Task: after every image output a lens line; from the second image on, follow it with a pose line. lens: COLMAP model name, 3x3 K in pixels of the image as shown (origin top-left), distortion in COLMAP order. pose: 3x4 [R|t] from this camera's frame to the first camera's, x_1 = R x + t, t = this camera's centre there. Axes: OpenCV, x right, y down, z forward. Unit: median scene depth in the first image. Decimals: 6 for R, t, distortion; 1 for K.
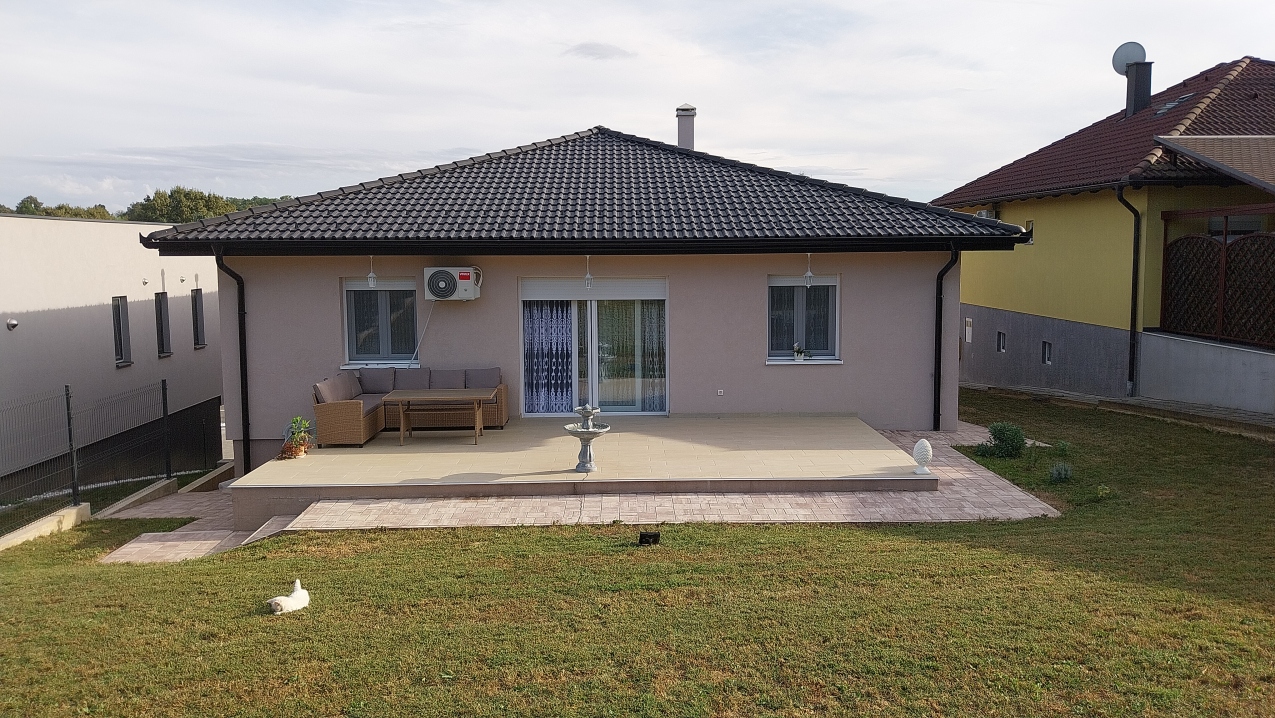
lens RADIAL K [[919.9, 0, 637.7], [0, 919.9, 353.5], [0, 0, 1]] dist [0.115077, -0.204256]
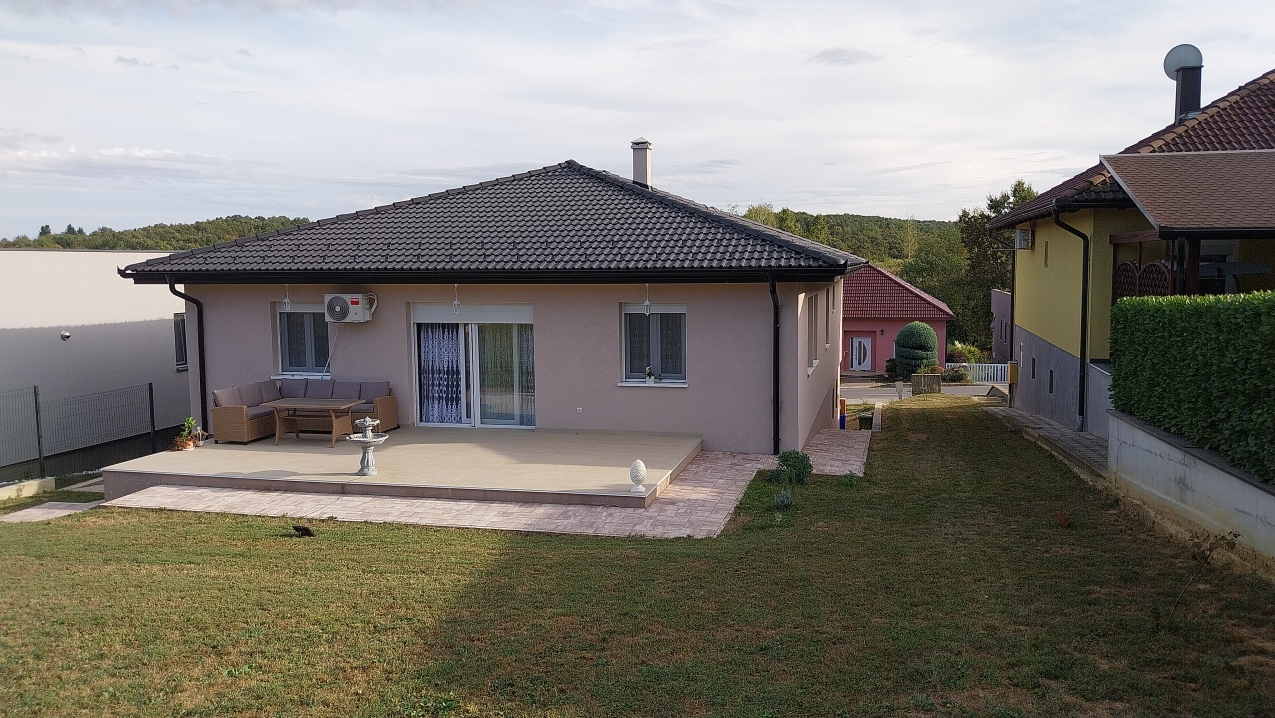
lens RADIAL K [[919.9, 0, 637.7], [0, 919.9, 353.5], [0, 0, 1]] dist [0.115077, -0.204256]
pose [[0.966177, 0.022908, -0.256861, 0.433682], [-0.025700, 0.999641, -0.007519, -0.018365], [0.256597, 0.013866, 0.966419, -0.031690]]
